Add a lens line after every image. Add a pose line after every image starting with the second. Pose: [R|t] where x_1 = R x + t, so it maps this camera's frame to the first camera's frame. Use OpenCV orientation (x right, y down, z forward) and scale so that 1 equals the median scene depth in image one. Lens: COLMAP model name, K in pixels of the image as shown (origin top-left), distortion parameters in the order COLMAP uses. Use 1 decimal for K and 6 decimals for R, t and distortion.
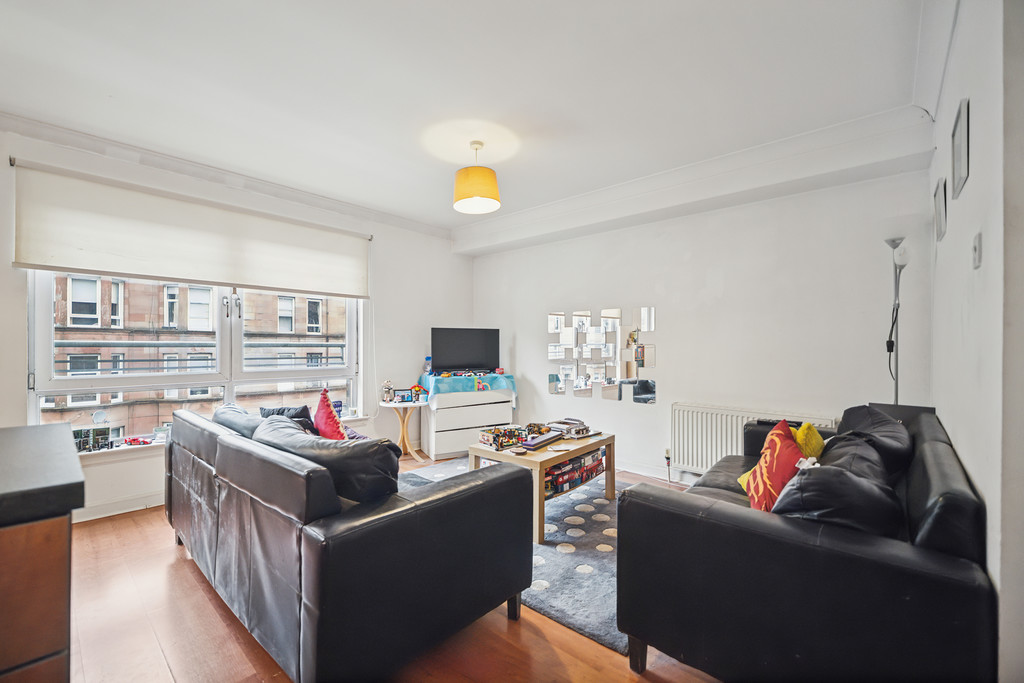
lens RADIAL K [[426.9, 0, 513.4], [0, 426.9, 343.6], [0, 0, 1]] dist [0.017460, -0.000428]
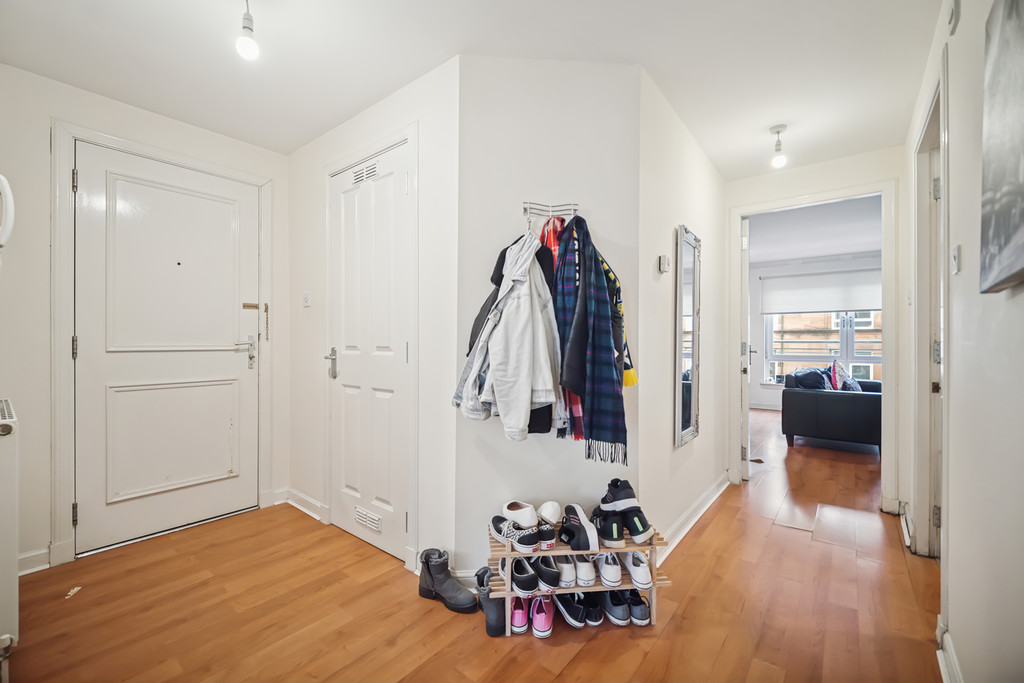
lens RADIAL K [[426.9, 0, 513.4], [0, 426.9, 343.6], [0, 0, 1]] dist [0.017460, -0.000428]
pose [[0.058137, 0.006596, -0.998287, 1.162360], [0.001116, 0.999977, 0.006672, -0.004552], [0.998308, -0.001502, 0.058128, -0.581186]]
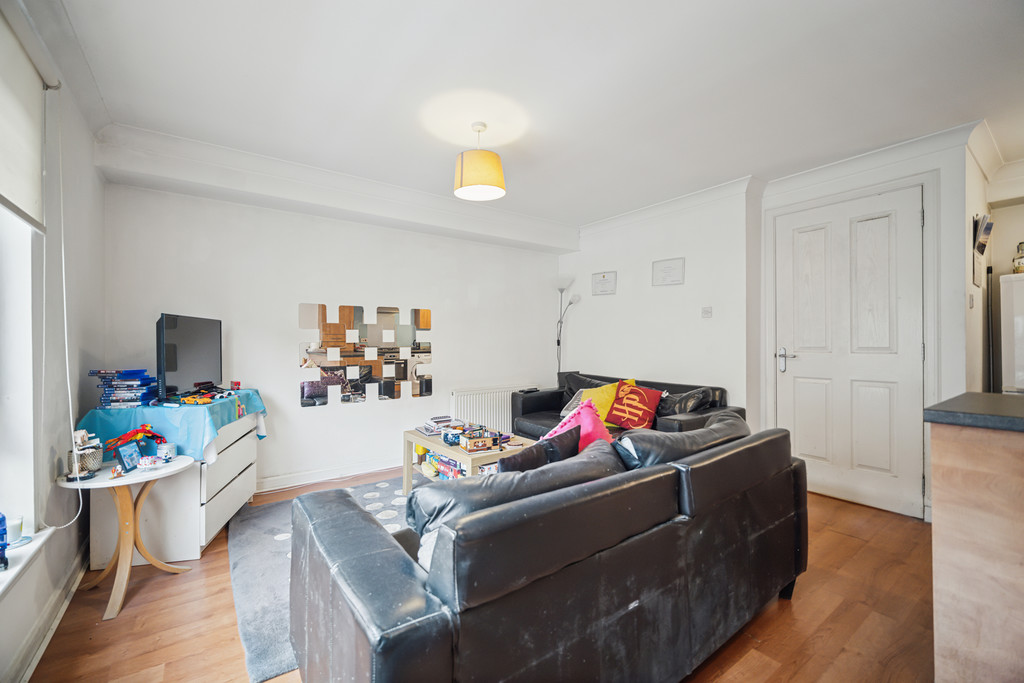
lens RADIAL K [[421.2, 0, 514.6], [0, 421.2, 342.9], [0, 0, 1]] dist [0.018424, -0.014177]
pose [[0.203255, -0.002415, 0.979123, -0.767496], [0.002009, 0.999996, 0.002050, 0.000931], [-0.979124, 0.001550, 0.203259, 0.603660]]
